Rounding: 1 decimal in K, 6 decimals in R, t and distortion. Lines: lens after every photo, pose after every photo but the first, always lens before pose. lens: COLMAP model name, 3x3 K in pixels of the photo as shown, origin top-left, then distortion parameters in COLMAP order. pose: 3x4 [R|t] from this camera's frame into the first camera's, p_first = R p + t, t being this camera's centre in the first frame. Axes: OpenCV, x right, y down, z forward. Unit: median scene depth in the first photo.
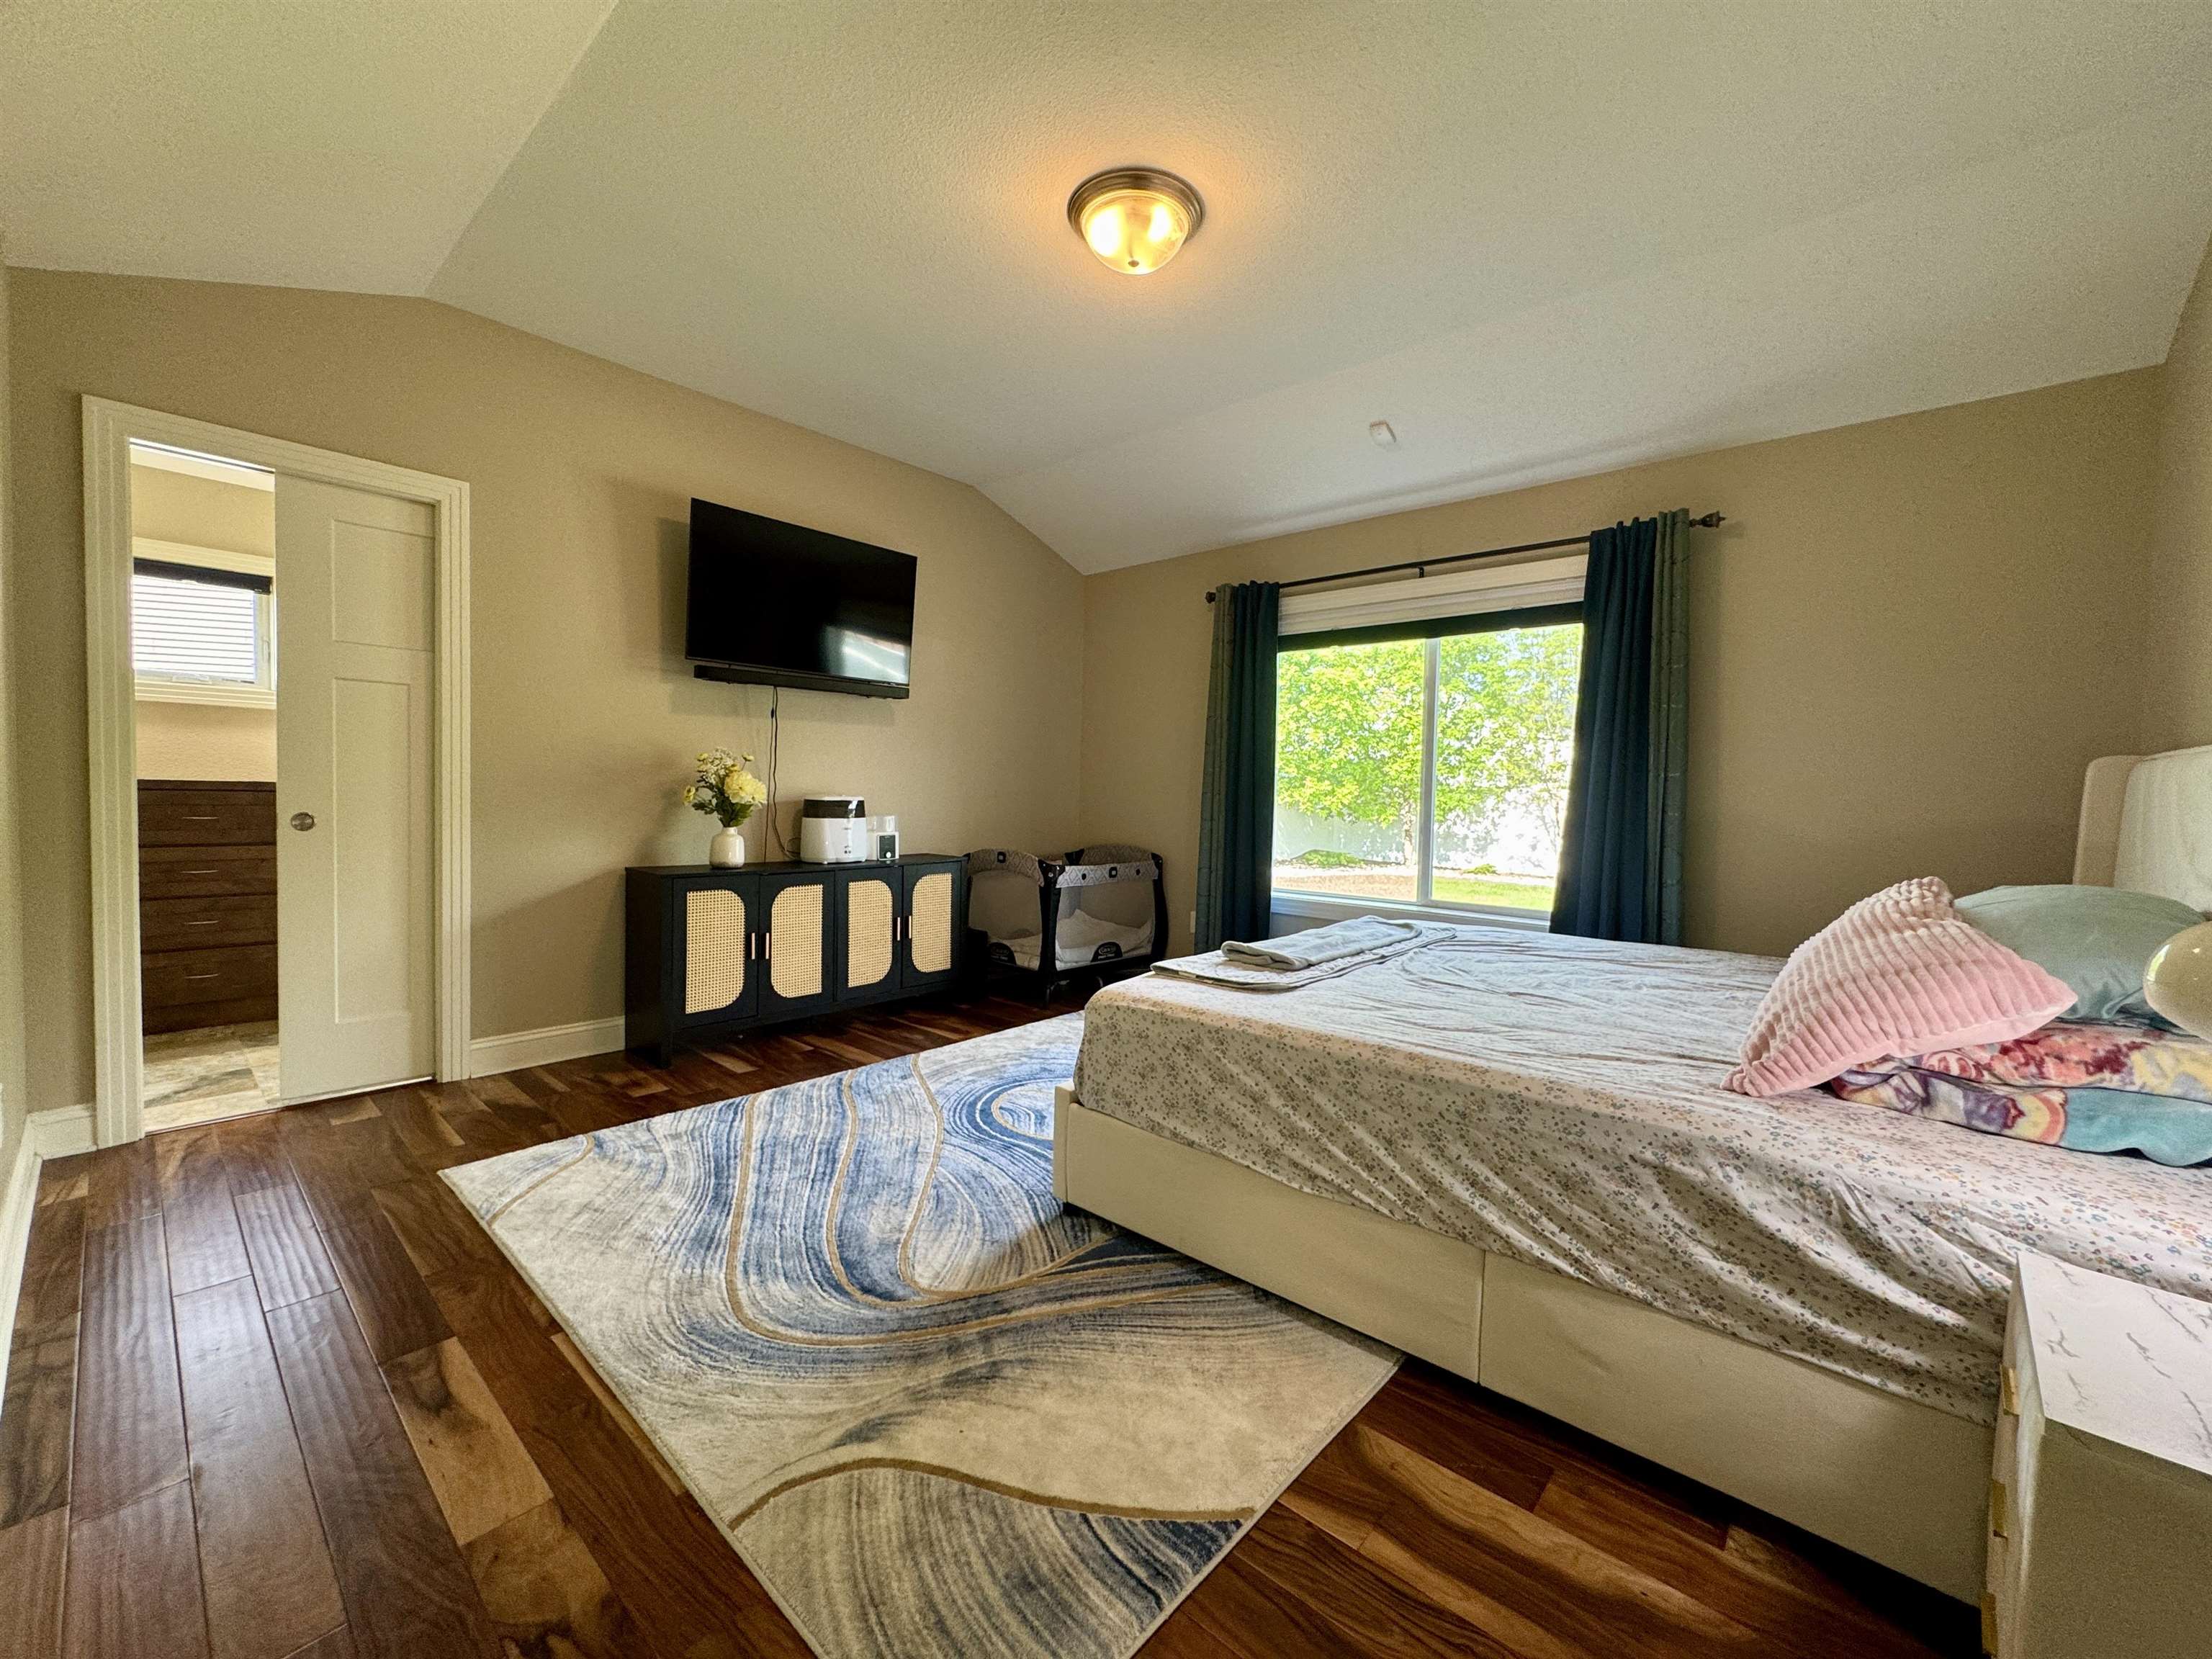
lens RADIAL K [[883.3, 0, 1106.6], [0, 883.3, 839.7], [0, 0, 1]] dist [-0.002997, 0.000395]
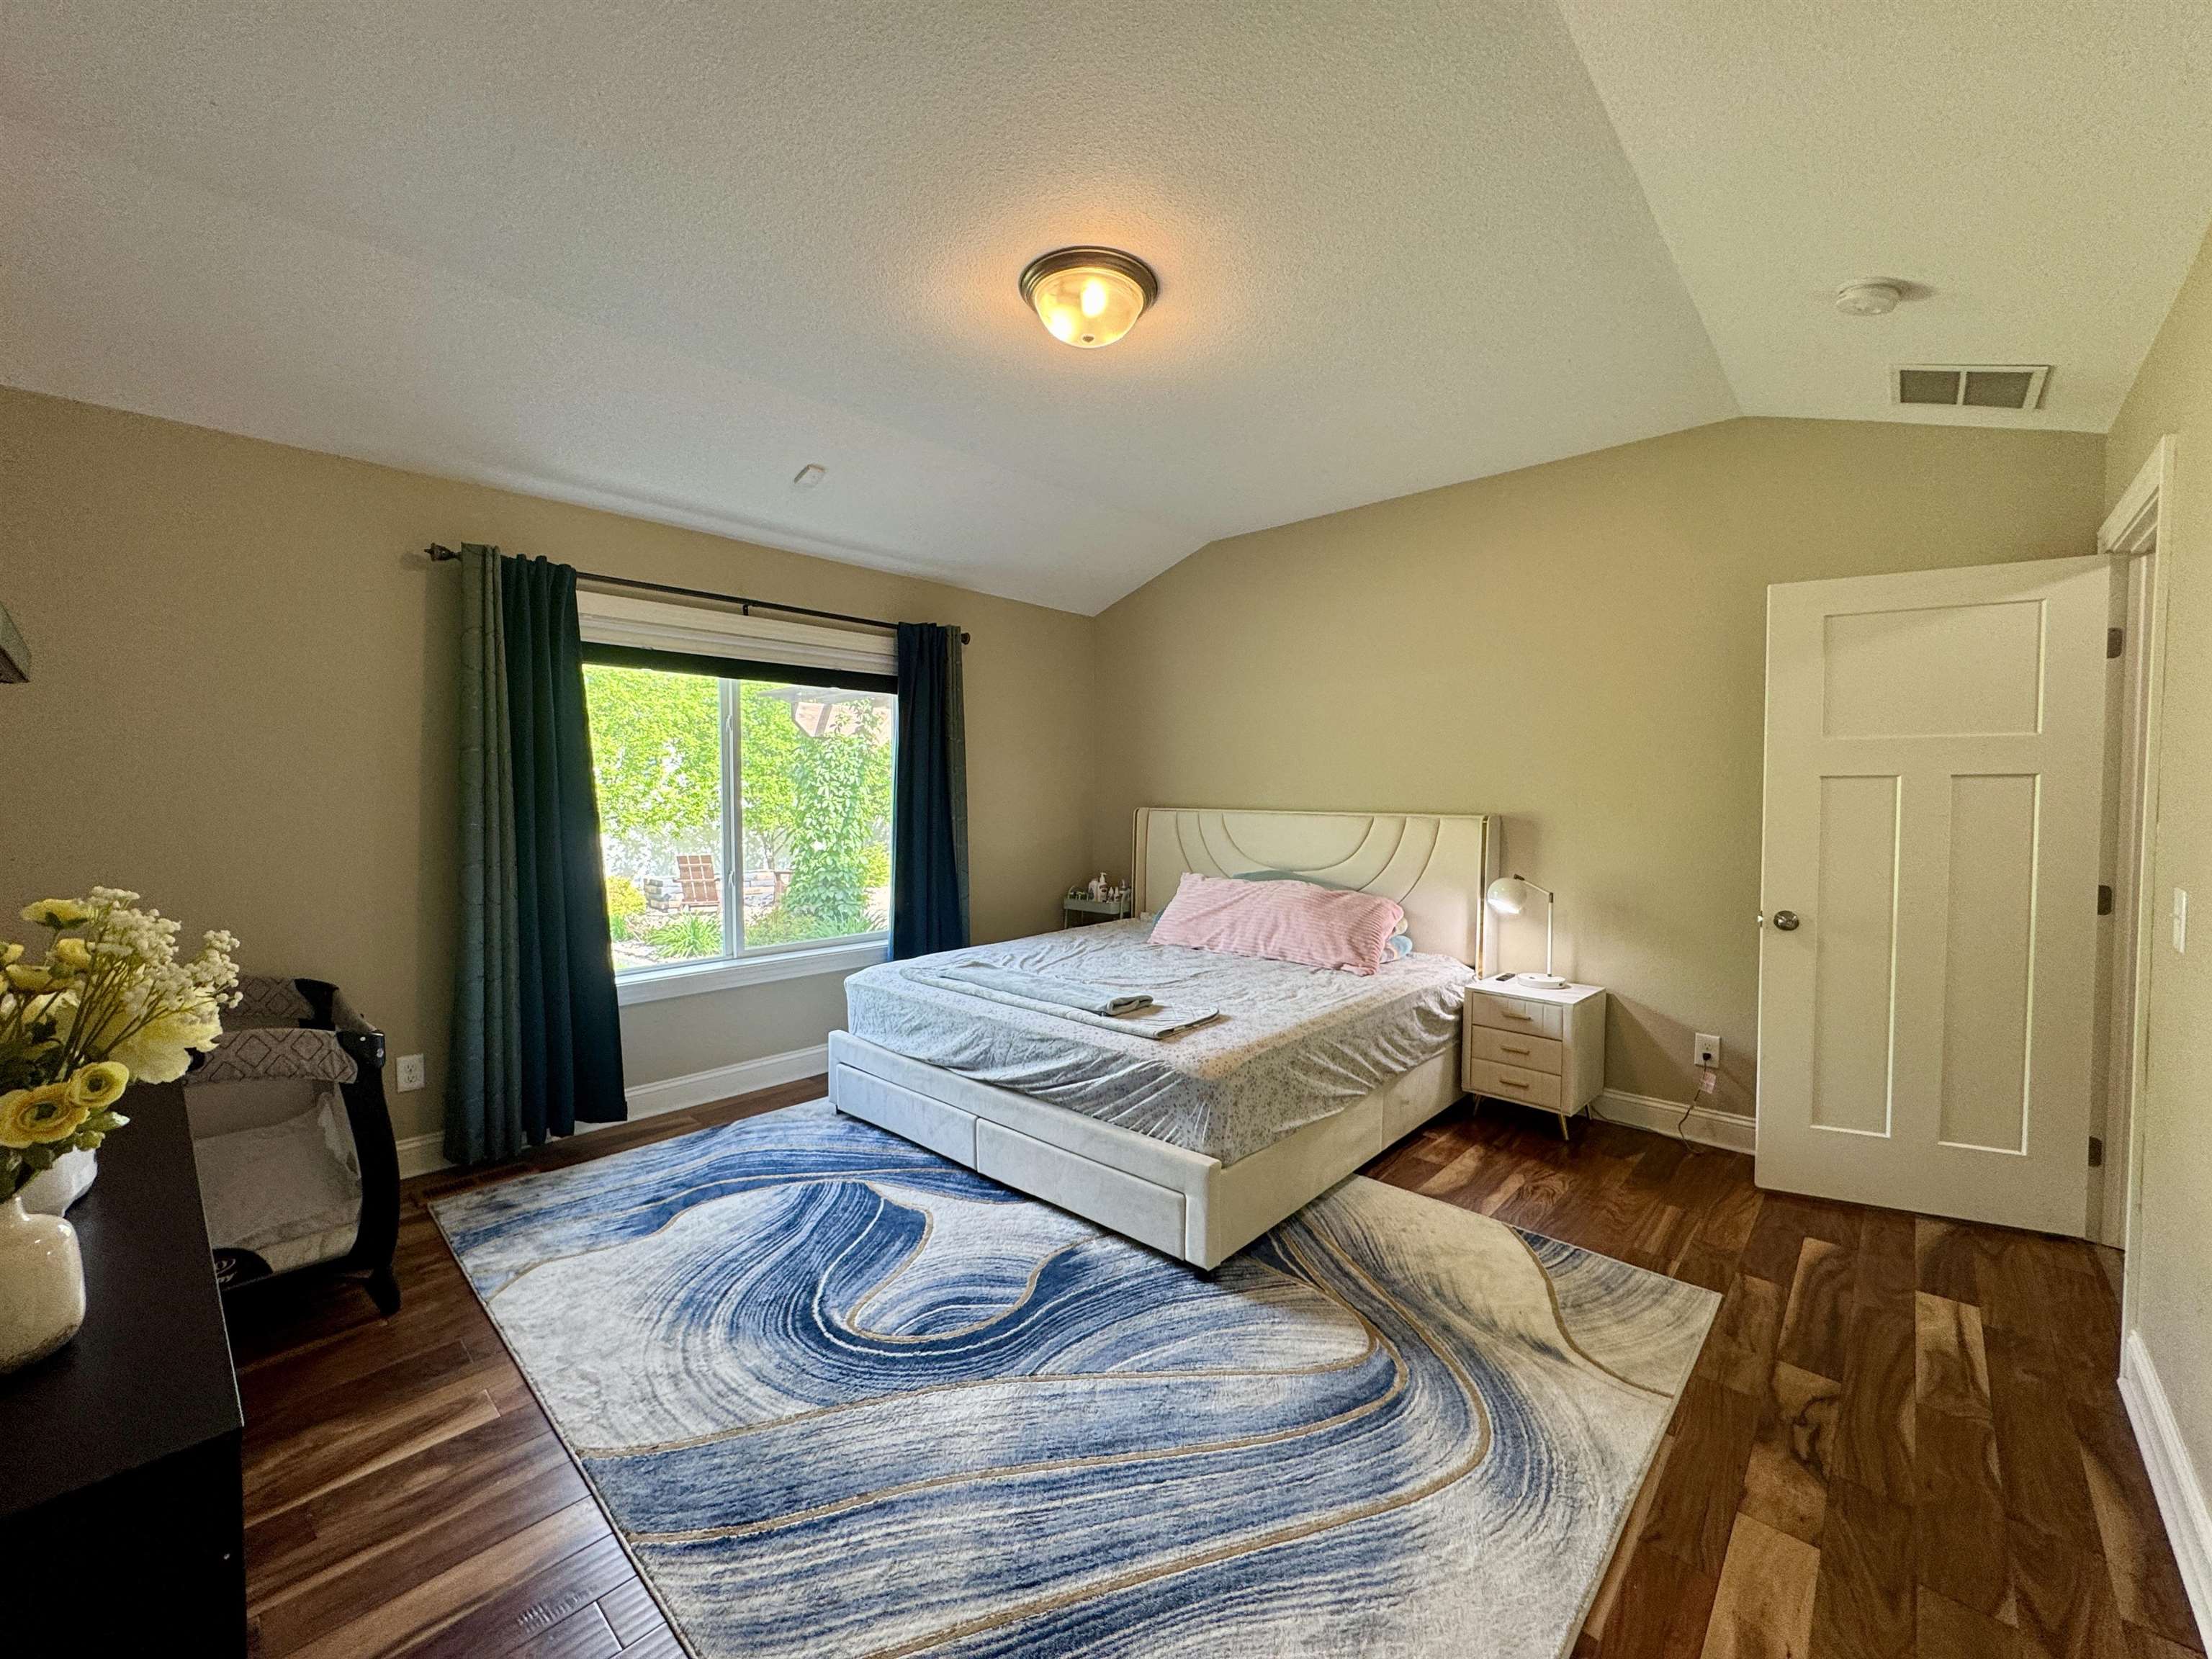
lens RADIAL K [[883.3, 0, 1106.9], [0, 883.3, 810.7], [0, 0, 1]] dist [-0.002997, 0.000395]
pose [[0.018269, -0.049208, 0.998621, -0.875687], [0.050233, 0.997572, 0.048237, -0.161353], [-0.998570, 0.049283, 0.020696, 0.866914]]
